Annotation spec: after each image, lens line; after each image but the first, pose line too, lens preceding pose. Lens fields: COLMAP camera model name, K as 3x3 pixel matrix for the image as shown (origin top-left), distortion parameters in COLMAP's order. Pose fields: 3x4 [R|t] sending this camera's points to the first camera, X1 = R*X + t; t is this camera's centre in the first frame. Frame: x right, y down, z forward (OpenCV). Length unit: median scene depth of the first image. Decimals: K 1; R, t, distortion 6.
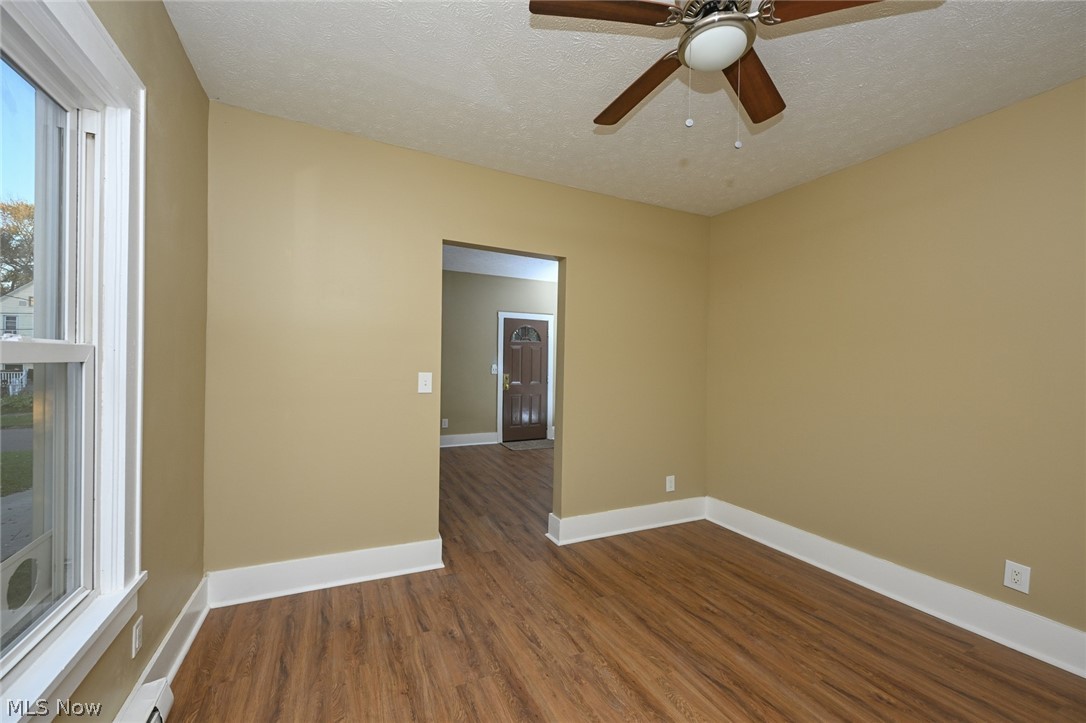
lens RADIAL K [[442.3, 0, 547.5], [0, 442.3, 358.5], [0, 0, 1]] dist [-0.009101, 0.000079]
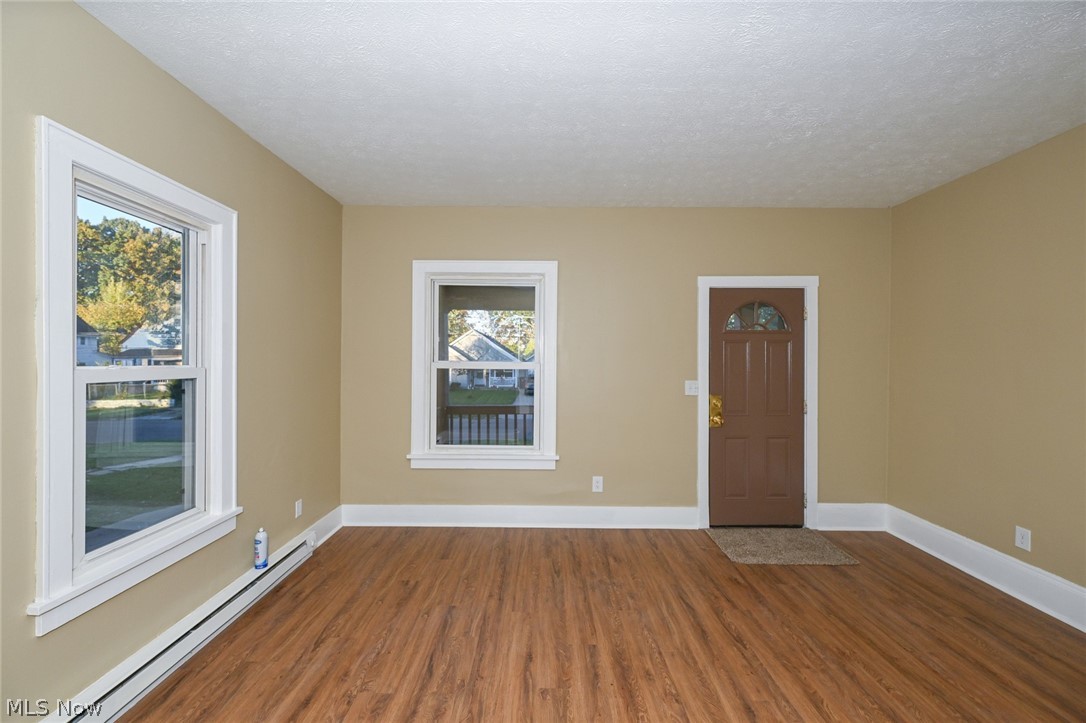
lens RADIAL K [[430.4, 0, 543.0], [0, 430.4, 361.5], [0, 0, 1]] dist [-0.000404, 0.000013]
pose [[0.896977, 0.000794, -0.442077, -0.076228], [0.000246, 0.999997, 0.002296, -0.011099], [0.442077, -0.002168, 0.896974, 0.678675]]
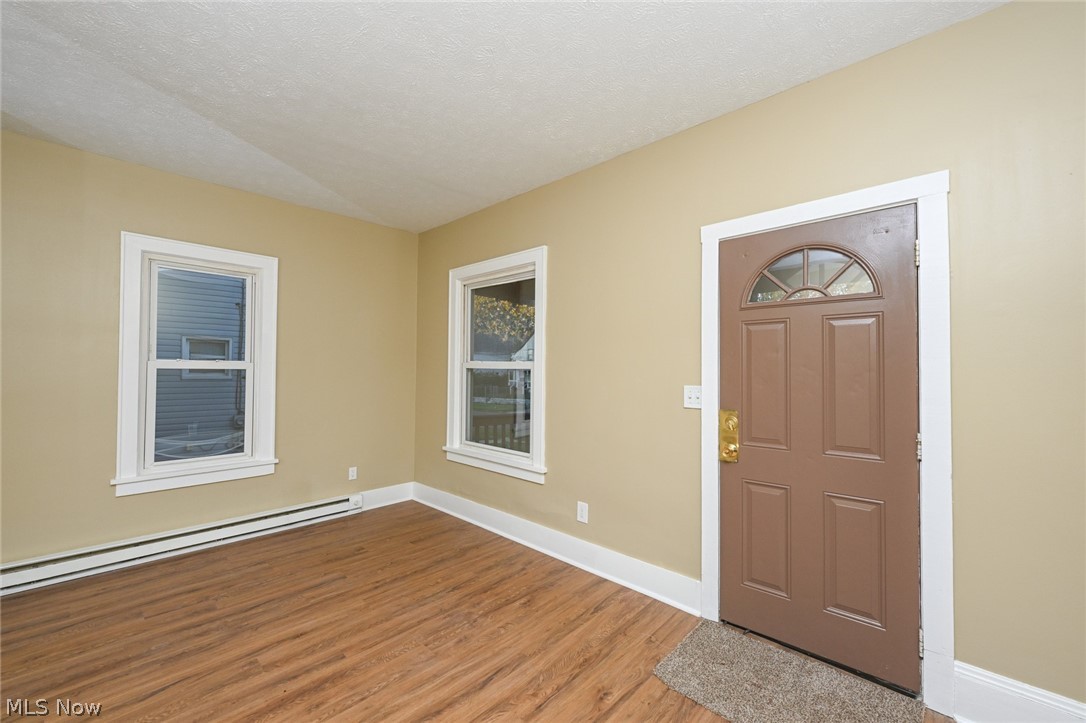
lens RADIAL K [[440.6, 0, 546.0], [0, 440.6, 364.9], [0, 0, 1]] dist [-0.002023, -0.000036]
pose [[0.345171, -0.012995, -0.938450, 0.241469], [-0.004555, 0.999869, -0.015521, 0.008583], [0.938529, 0.009632, 0.345067, 1.133192]]
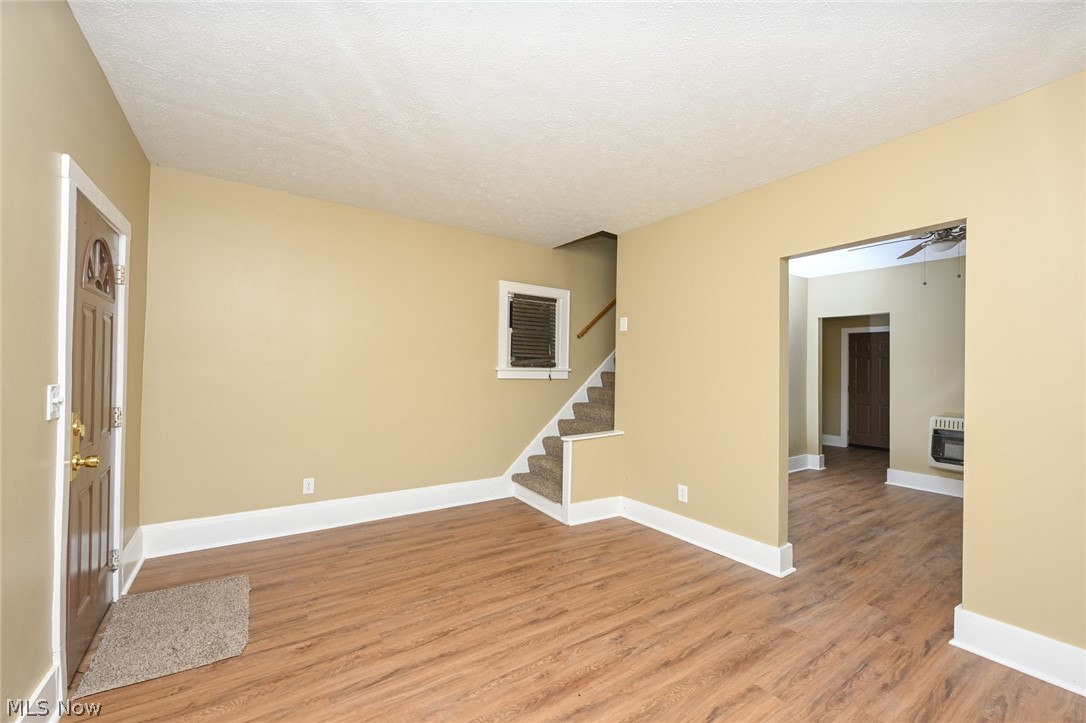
lens RADIAL K [[430.4, 0, 543.0], [0, 430.4, 361.5], [0, 0, 1]] dist [-0.000404, 0.000013]
pose [[-0.130876, 0.008429, 0.991363, -0.552970], [-0.014721, 0.999837, -0.010445, 0.003904], [-0.991289, -0.015961, -0.130730, 1.139219]]
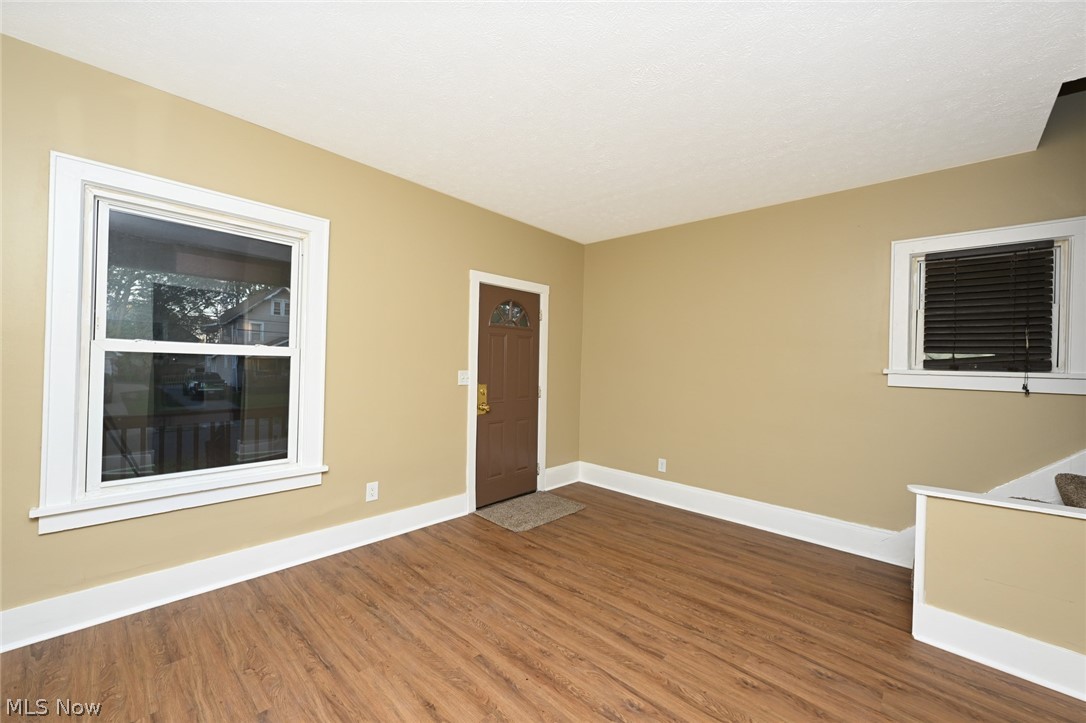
lens RADIAL K [[430.4, 0, 543.0], [0, 430.4, 361.5], [0, 0, 1]] dist [-0.000404, 0.000013]
pose [[0.933053, 0.015487, 0.359405, -0.318883], [-0.017103, 0.999853, 0.001317, 0.005368], [-0.359332, -0.007375, 0.933181, 0.702995]]
